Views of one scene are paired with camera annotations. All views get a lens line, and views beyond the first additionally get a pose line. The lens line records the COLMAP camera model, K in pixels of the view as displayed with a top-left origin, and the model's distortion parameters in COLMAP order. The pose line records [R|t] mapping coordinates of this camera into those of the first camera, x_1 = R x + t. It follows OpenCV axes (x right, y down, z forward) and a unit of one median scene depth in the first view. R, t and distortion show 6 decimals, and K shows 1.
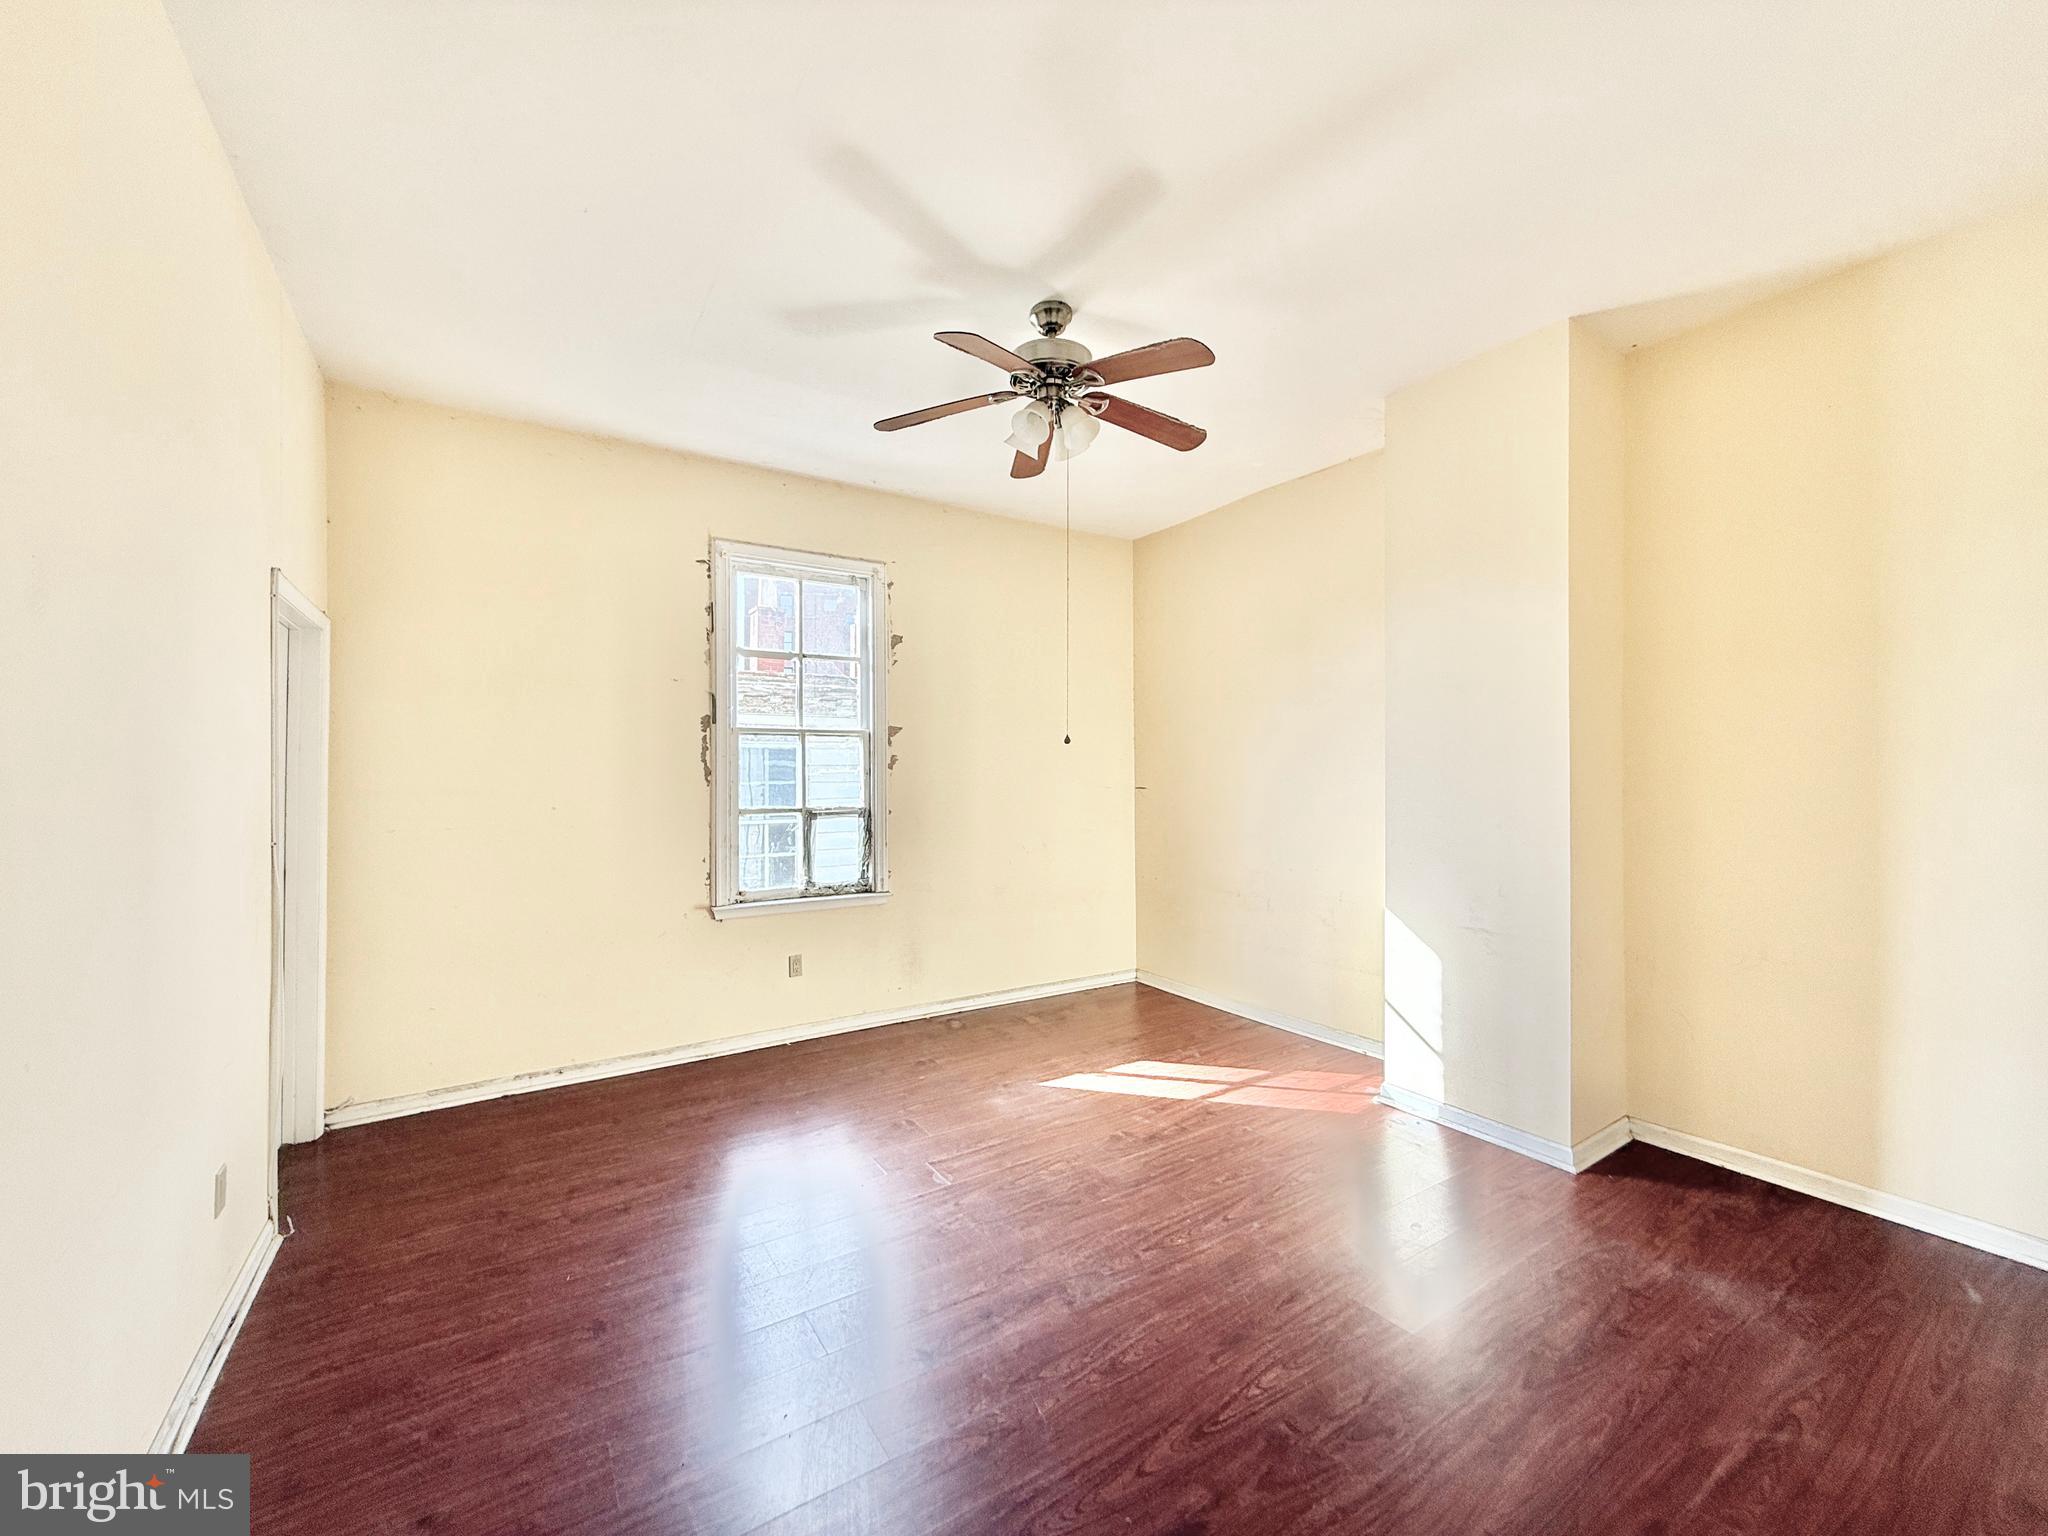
lens RADIAL K [[825.7, 0, 1018.3], [0, 825.7, 777.0], [0, 0, 1]] dist [0.003738, -0.000917]
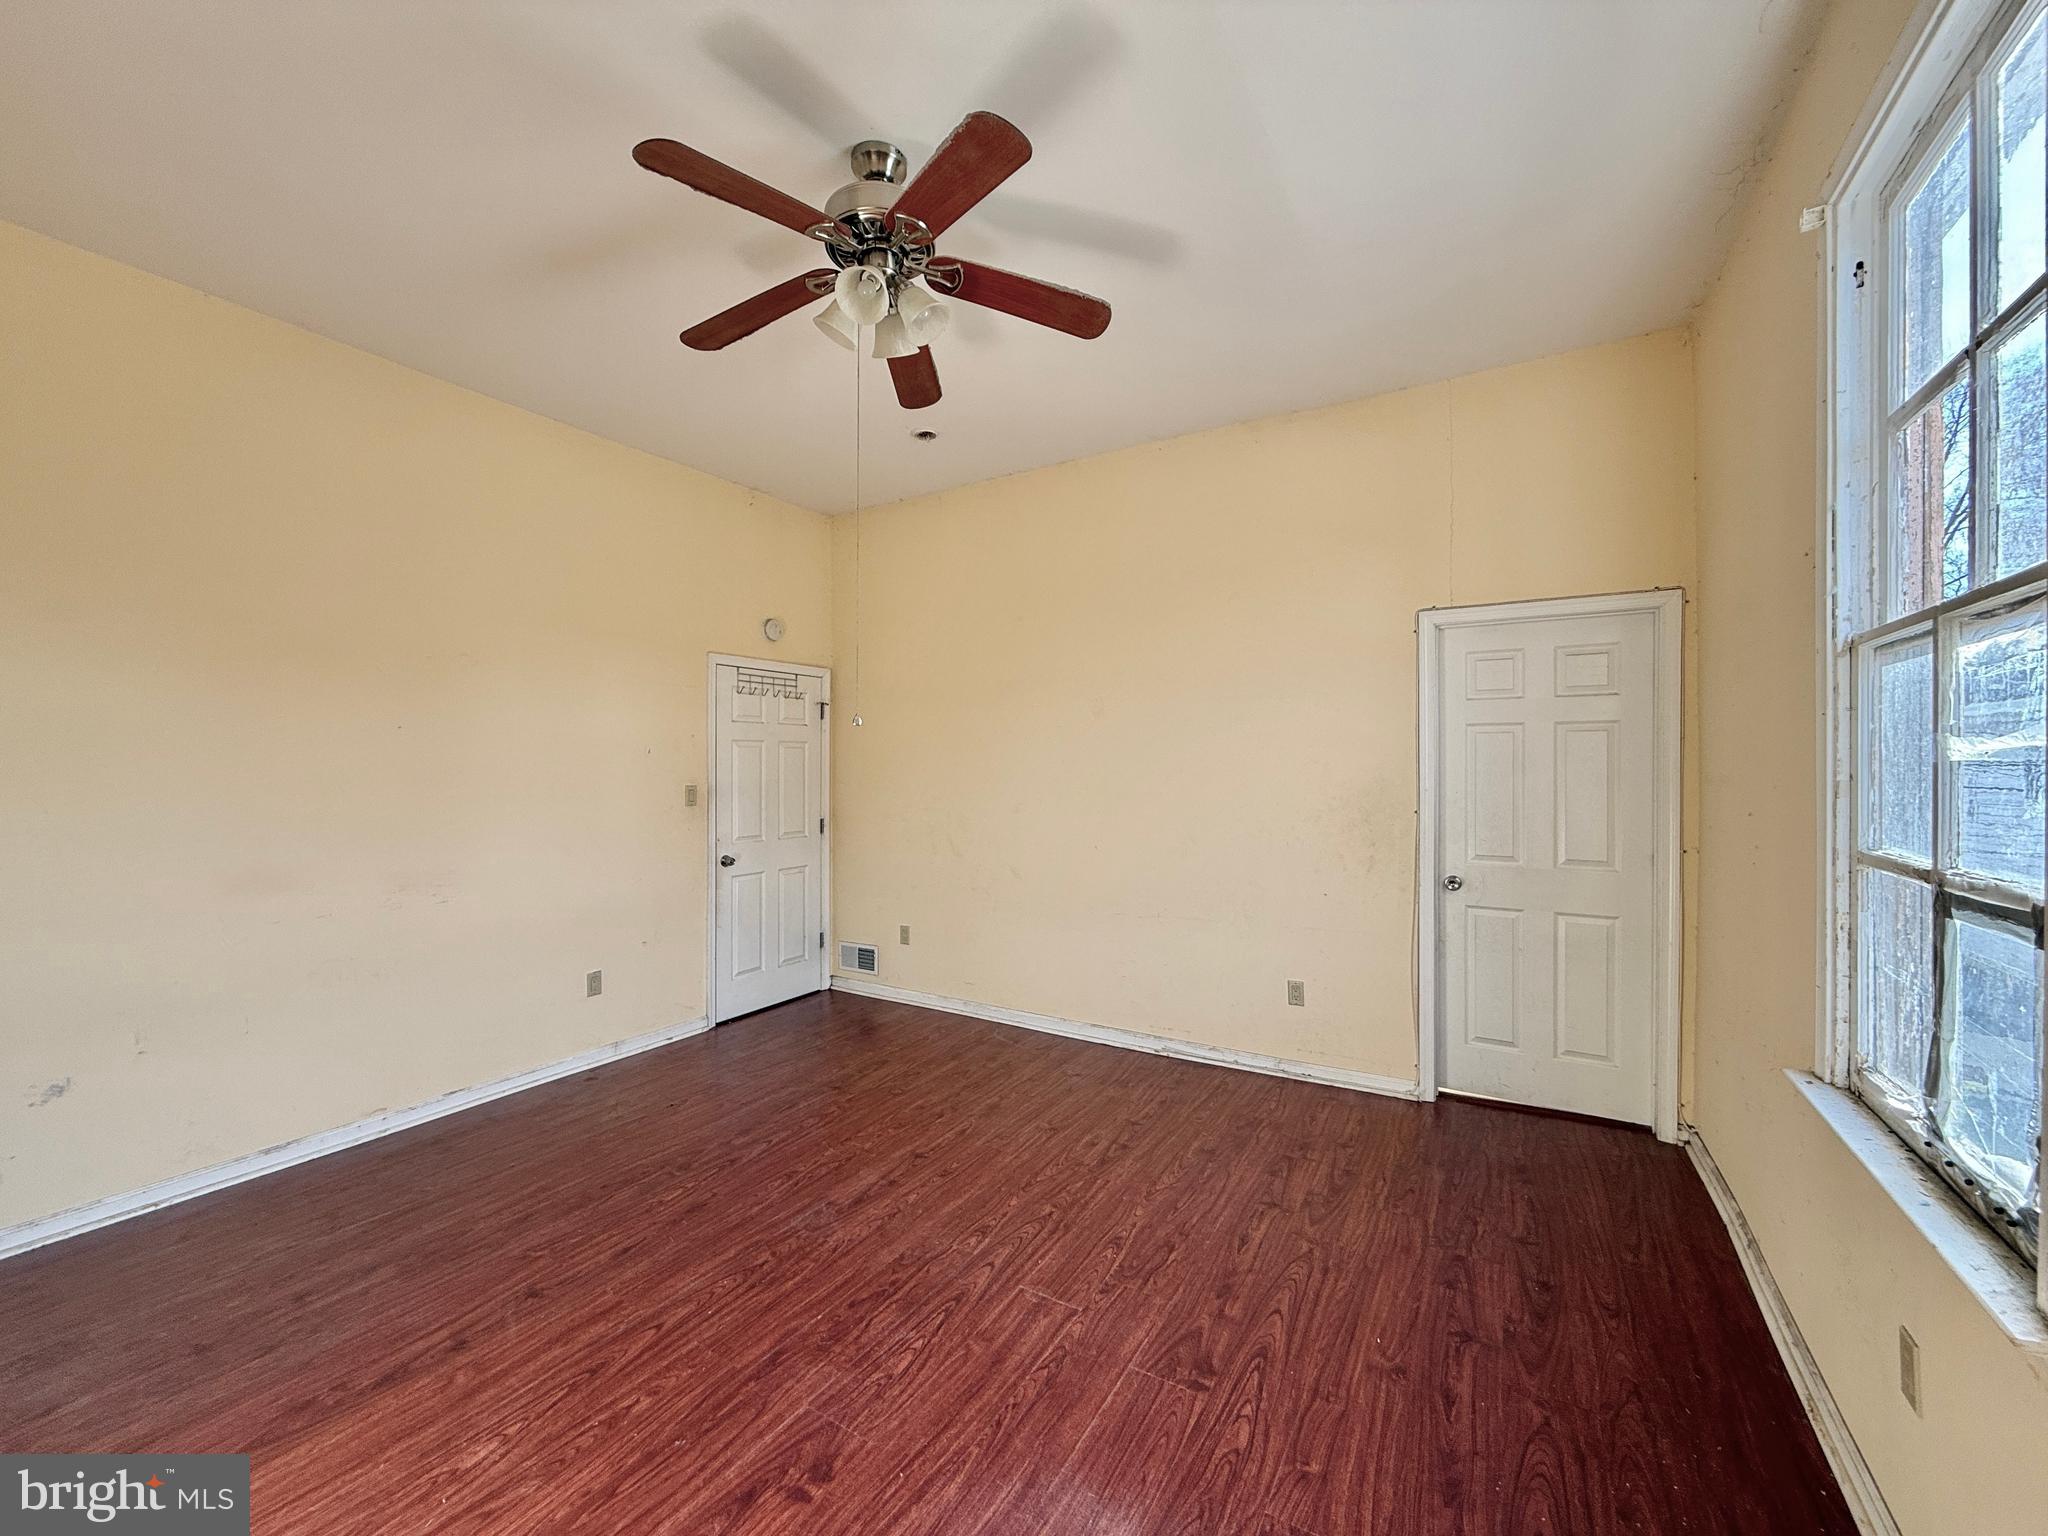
lens RADIAL K [[825.7, 0, 1022.4], [0, 825.7, 773.7], [0, 0, 1]] dist [0.003738, -0.000917]
pose [[-0.900741, 0.006038, -0.434315, 0.280837], [0.006004, 0.999981, 0.001450, 0.005353], [0.434316, -0.001302, -0.900760, 1.881338]]
